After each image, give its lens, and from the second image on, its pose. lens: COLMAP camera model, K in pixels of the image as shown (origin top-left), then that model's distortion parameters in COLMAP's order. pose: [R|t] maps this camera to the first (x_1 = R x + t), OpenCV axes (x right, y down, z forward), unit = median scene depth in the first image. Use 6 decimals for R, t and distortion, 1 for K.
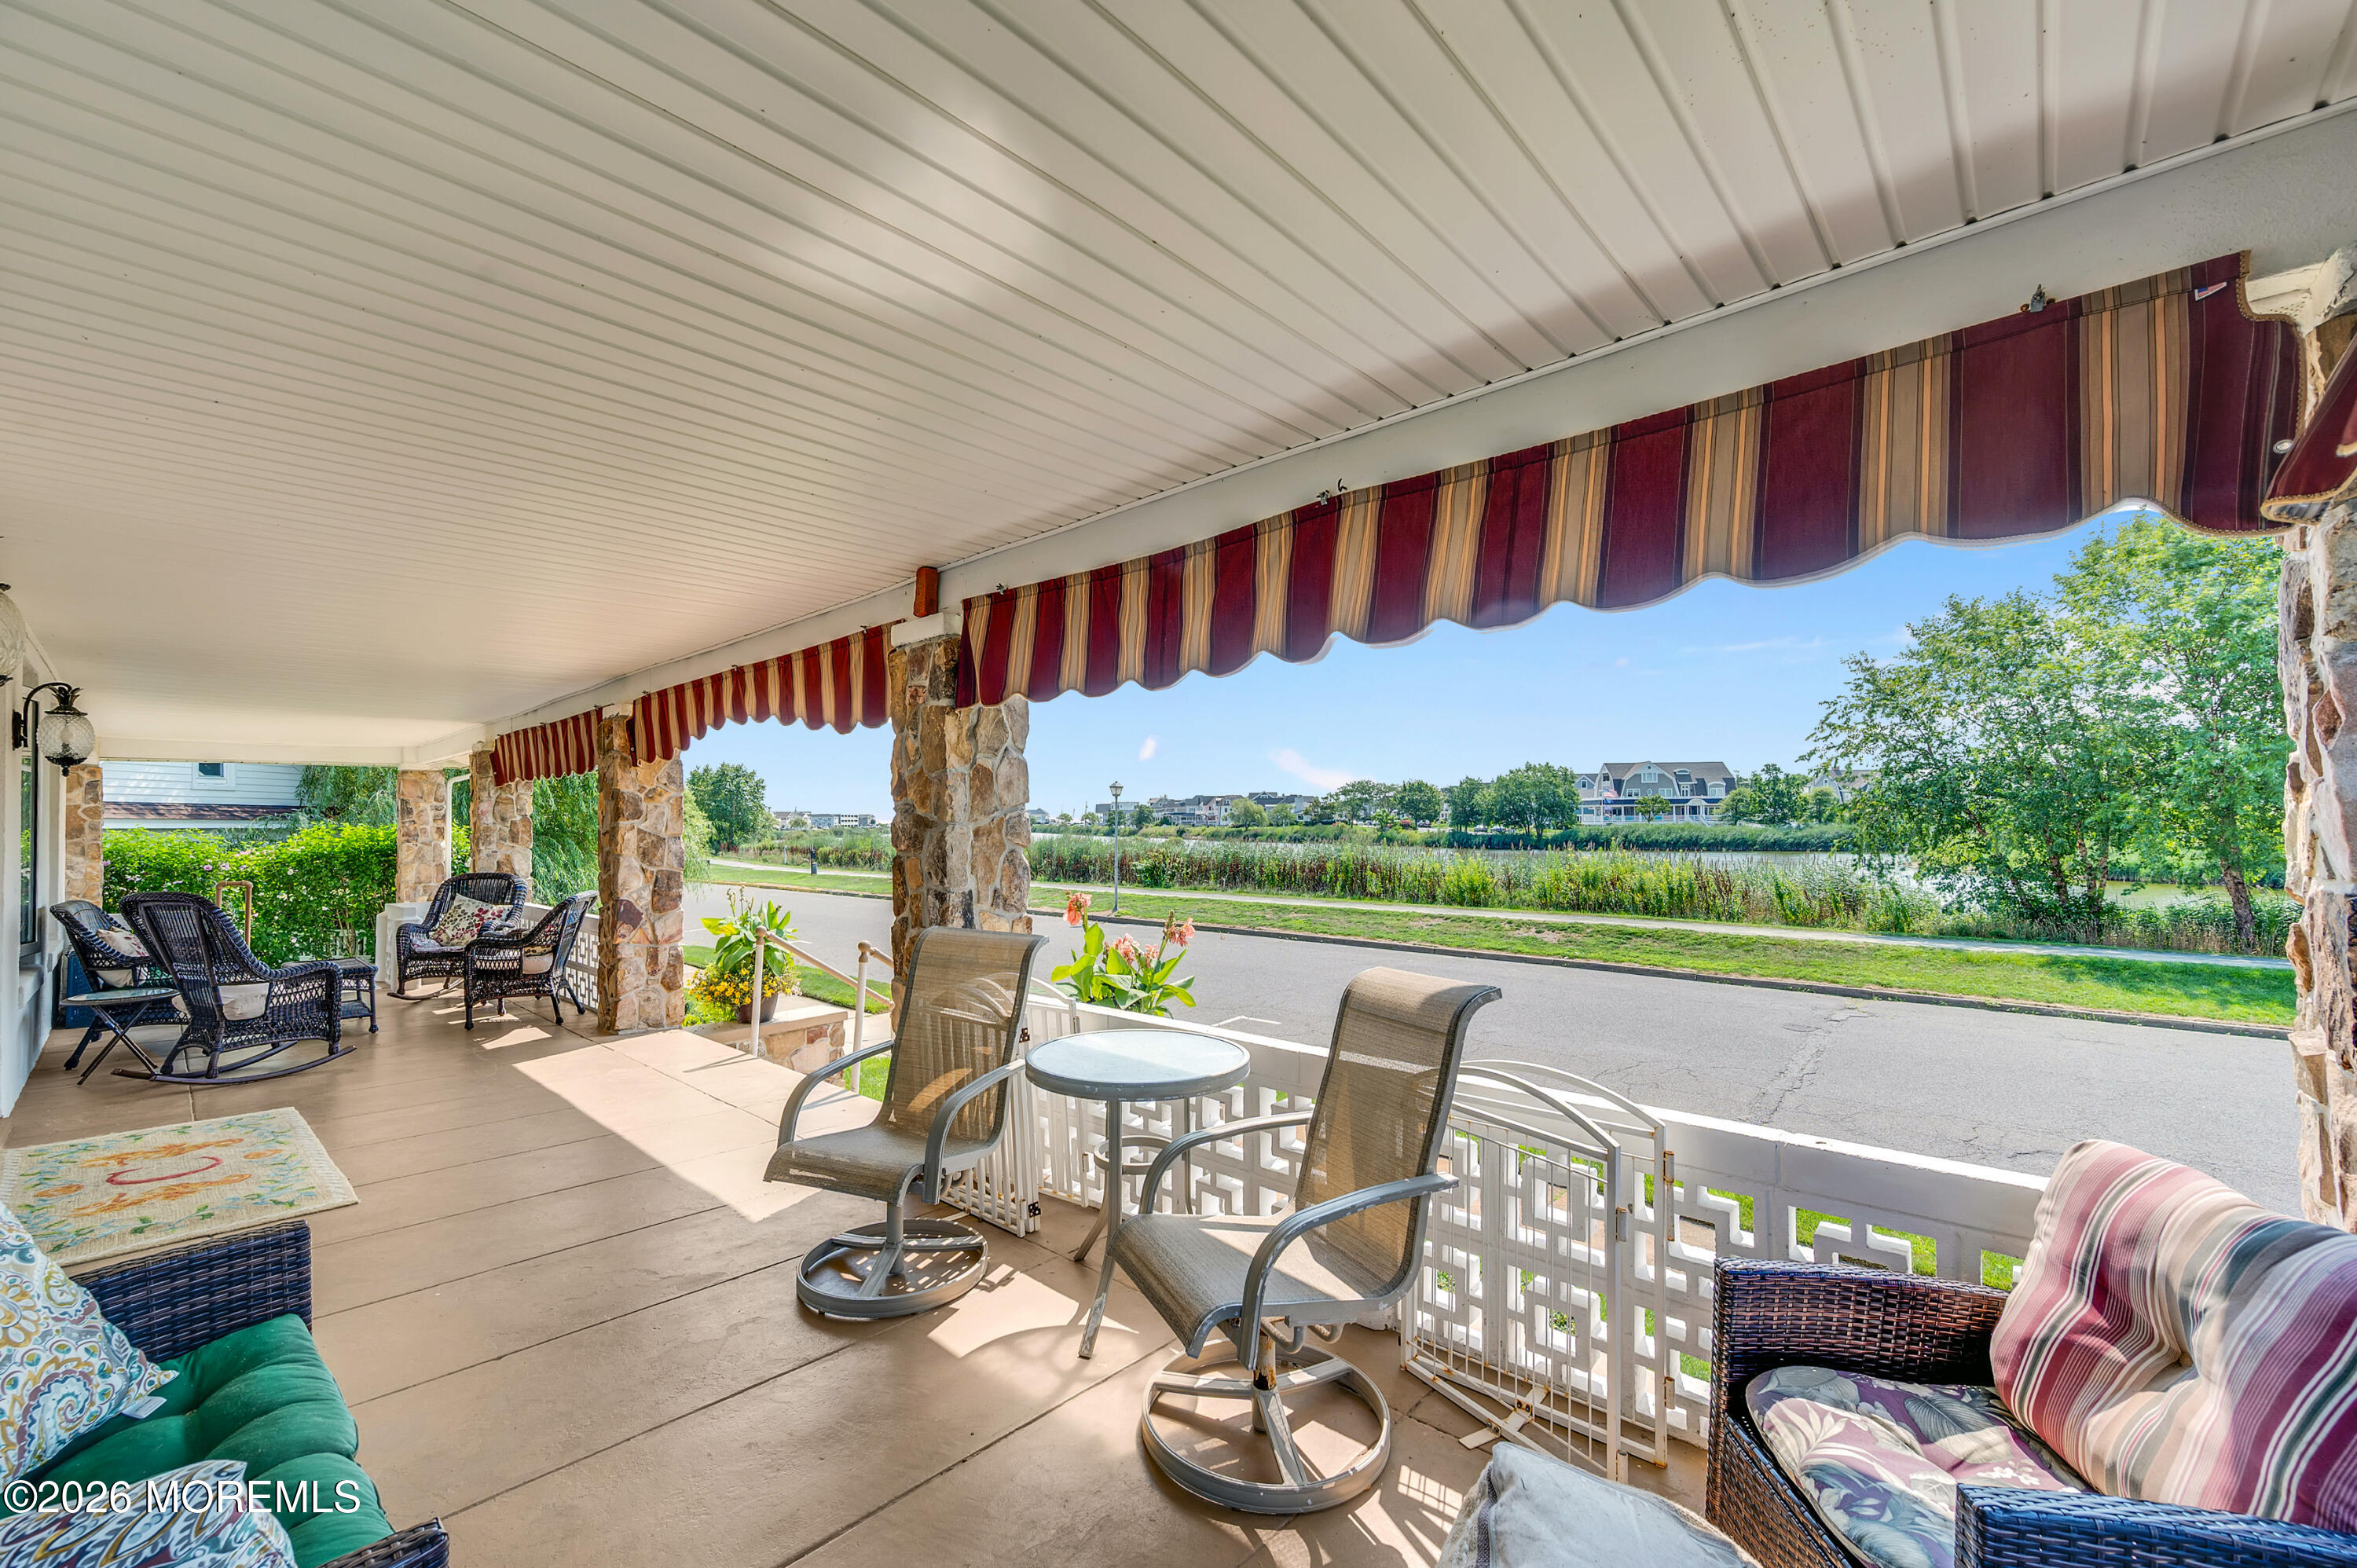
lens RADIAL K [[1002.5, 0, 1143.1], [0, 1002.5, 813.9], [0, 0, 1]] dist [-0.001025, -0.000371]
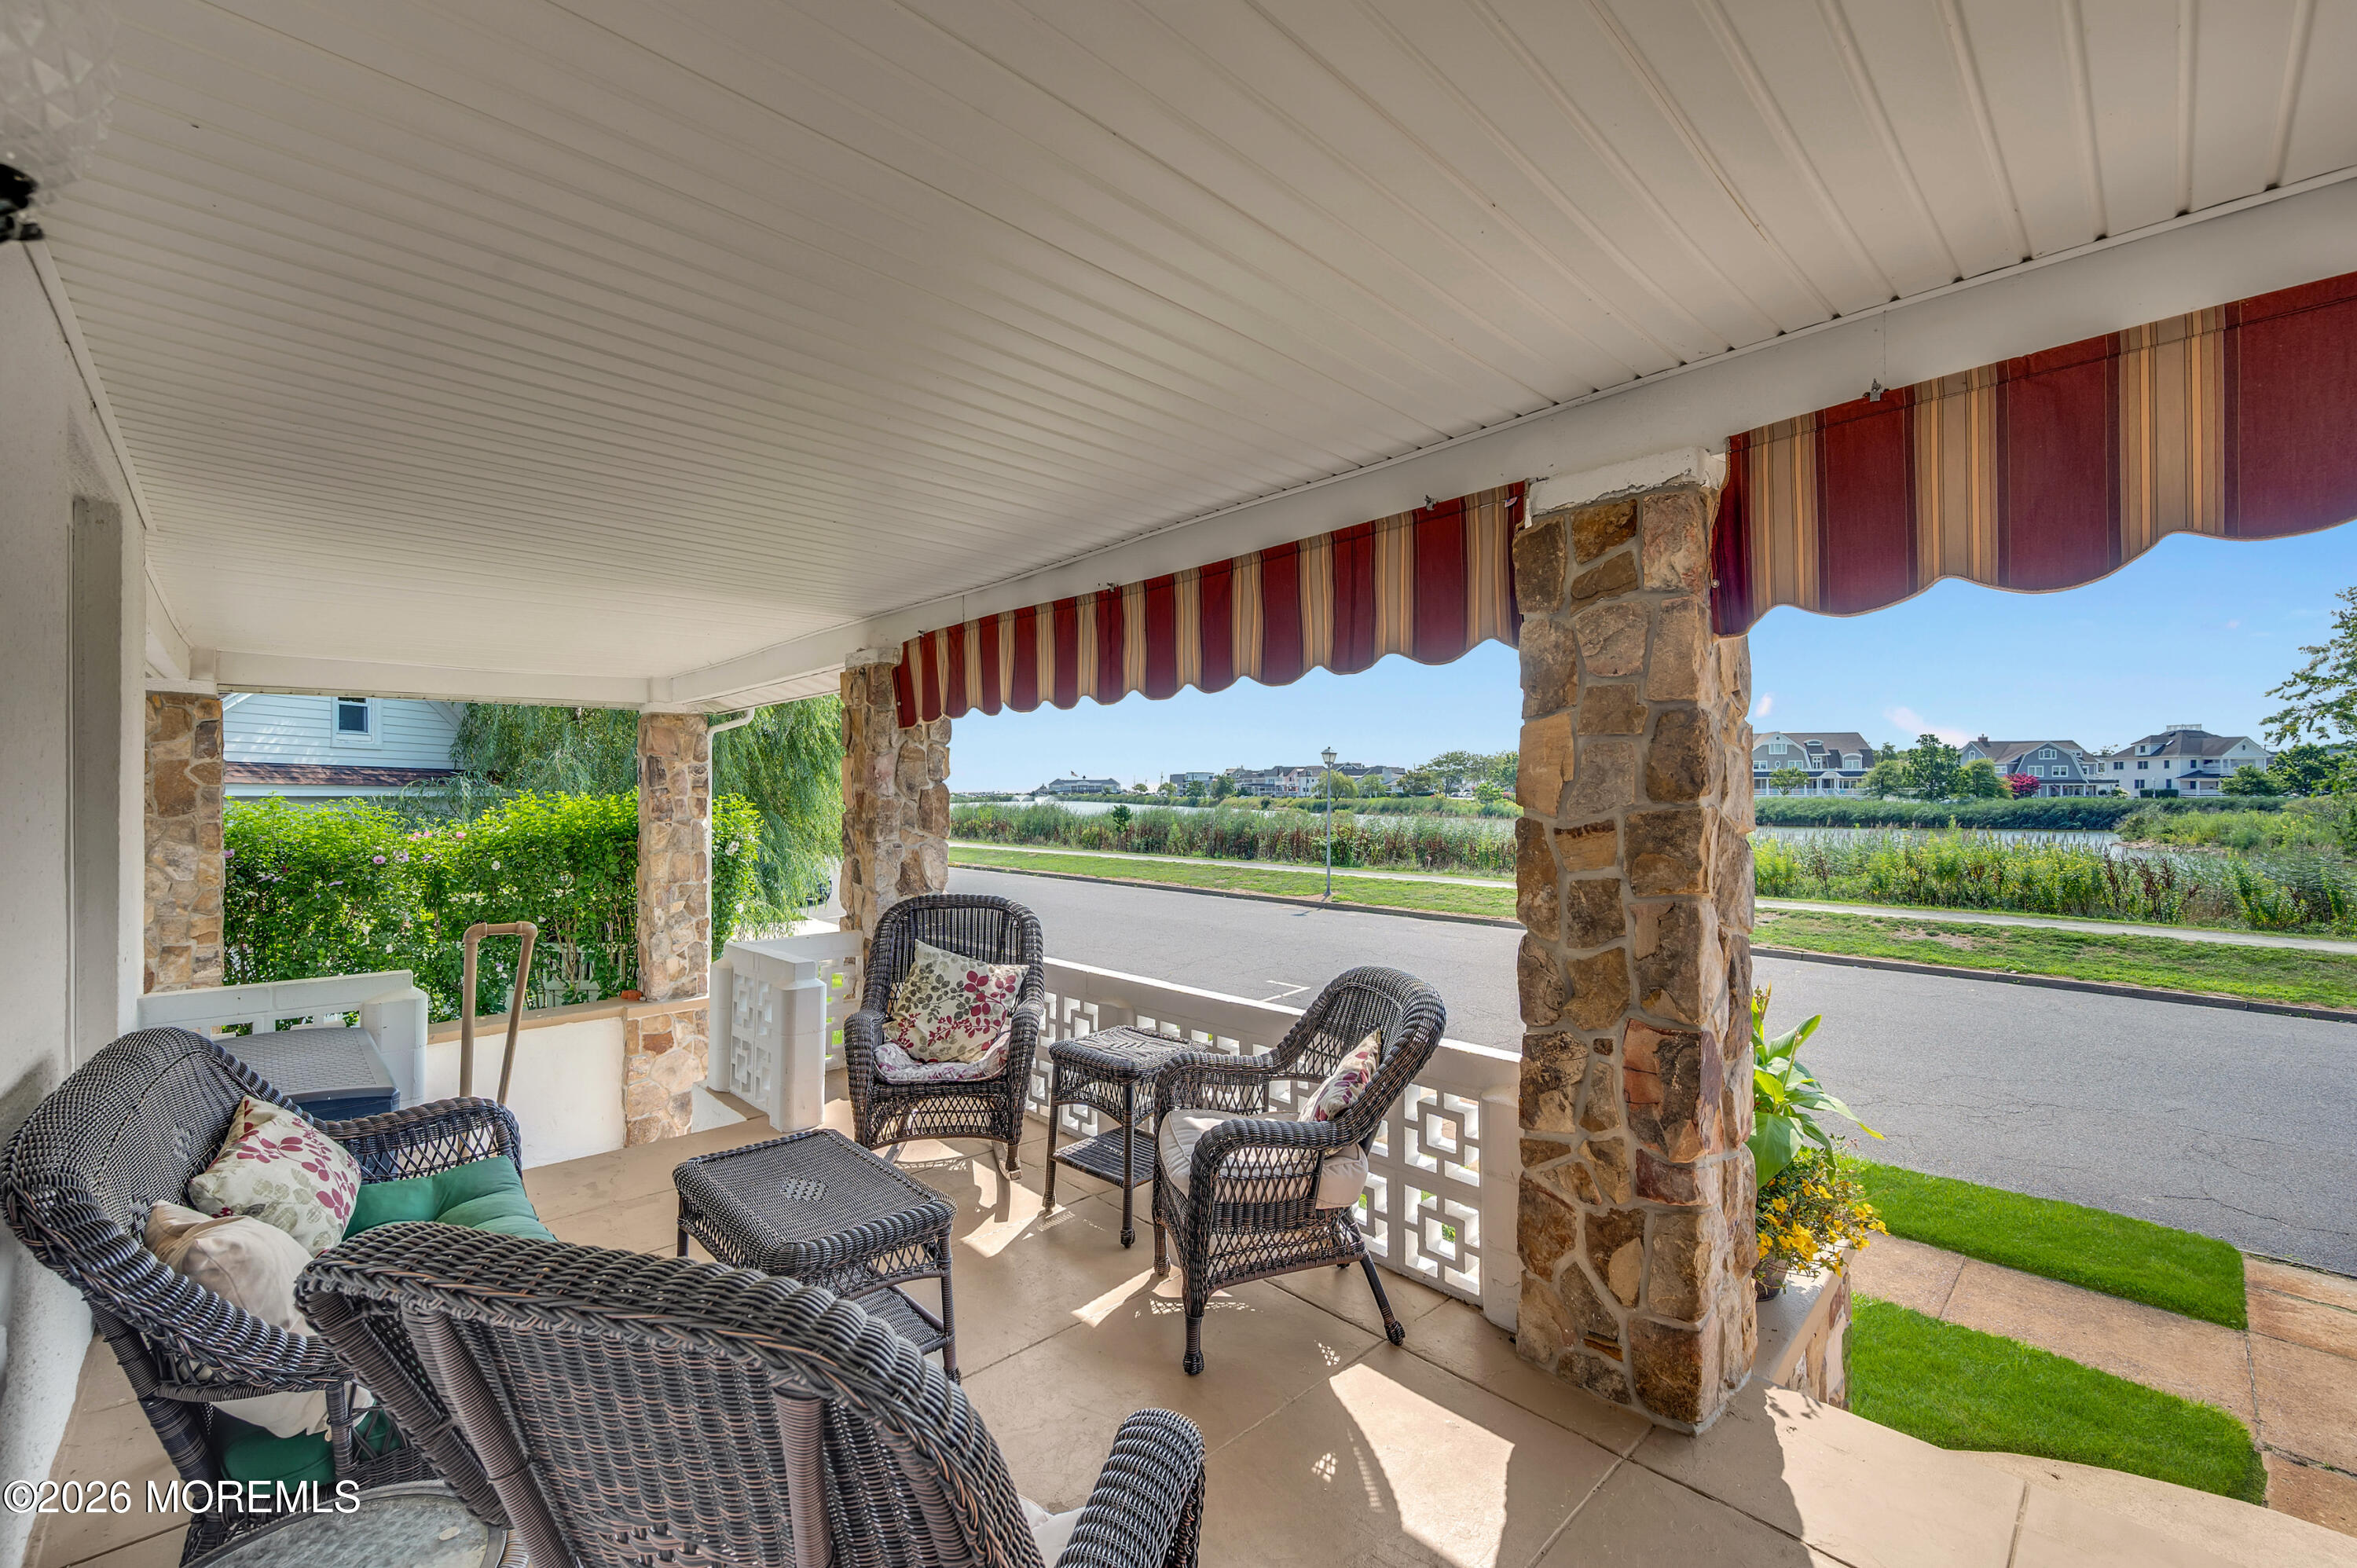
lens RADIAL K [[1002.5, 0, 1164.1], [0, 1002.5, 790.9], [0, 0, 1]] dist [-0.001025, -0.000371]
pose [[0.998706, 0.005610, -0.050547, -0.358000], [-0.005284, 0.999964, 0.006584, 0.002203], [0.050582, -0.006309, 0.998700, 0.344481]]
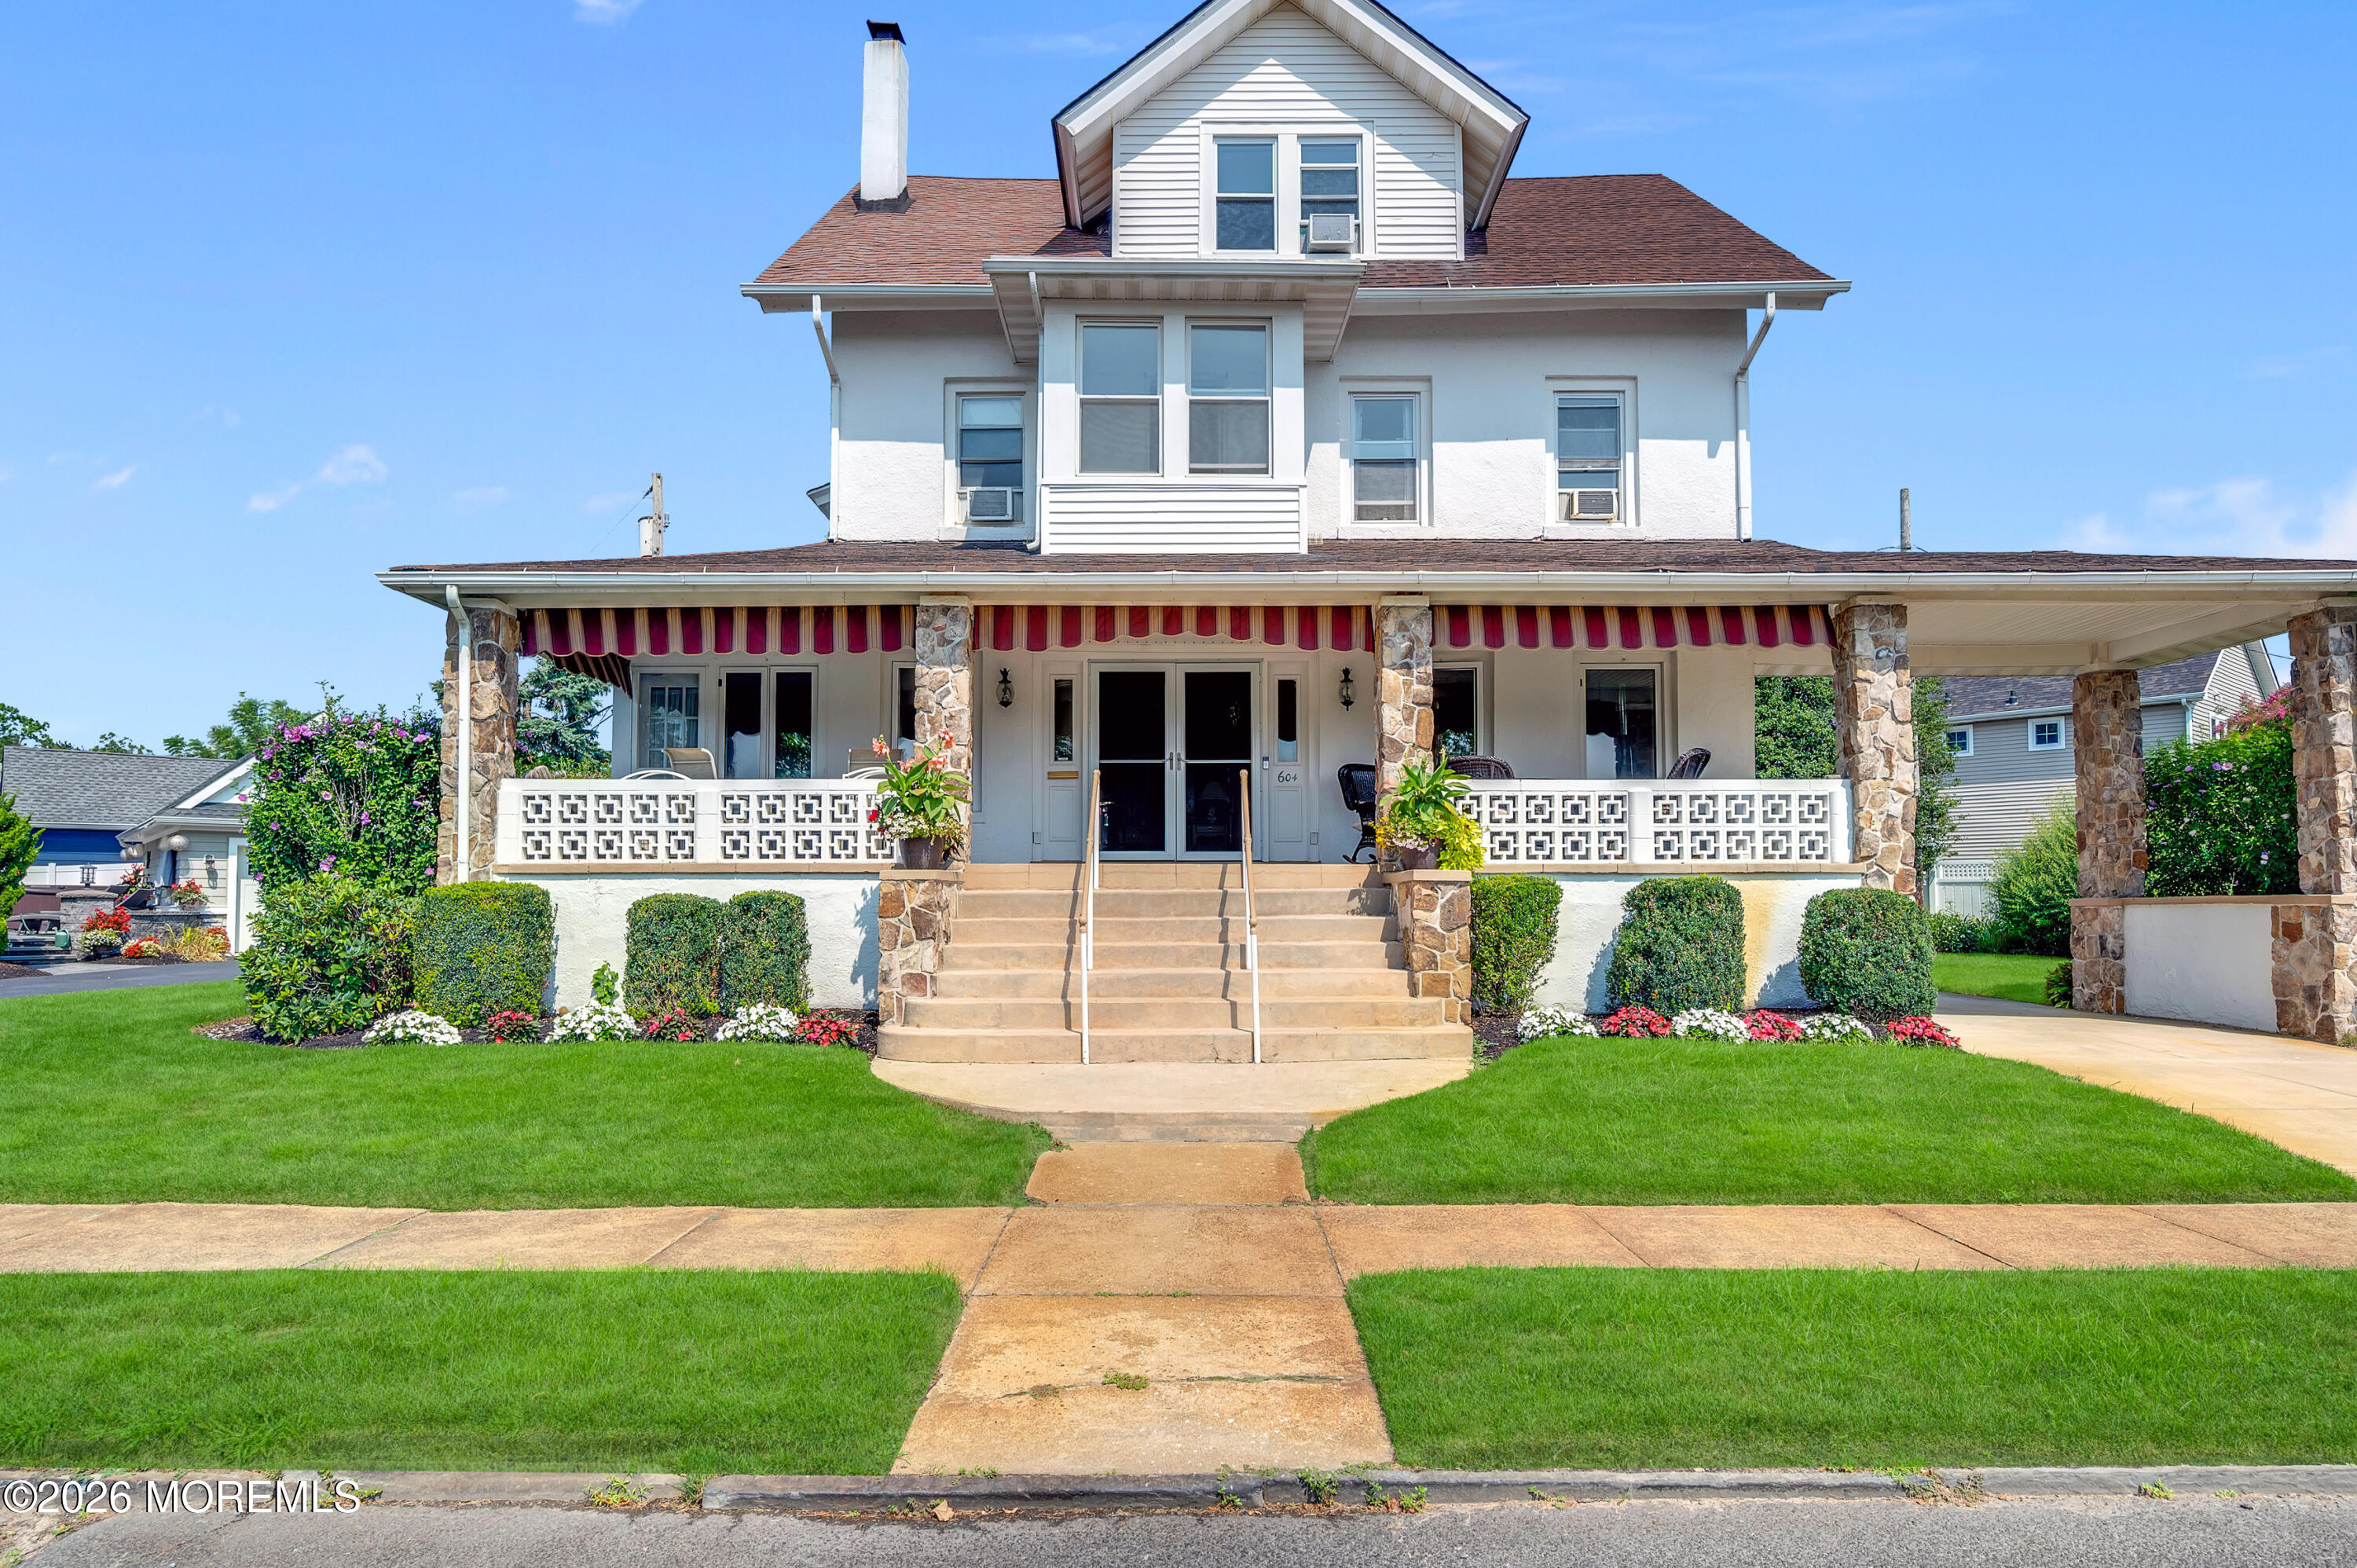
lens RADIAL K [[1410.3, 0, 1156.4], [0, 1410.3, 821.9], [0, 0, 1]] dist [-0.003108, 0.000867]
pose [[-0.745971, -0.038936, -0.664839, 0.493909], [0.003878, 0.998019, -0.062799, 0.154380], [0.665967, -0.049425, -0.744342, 1.177637]]
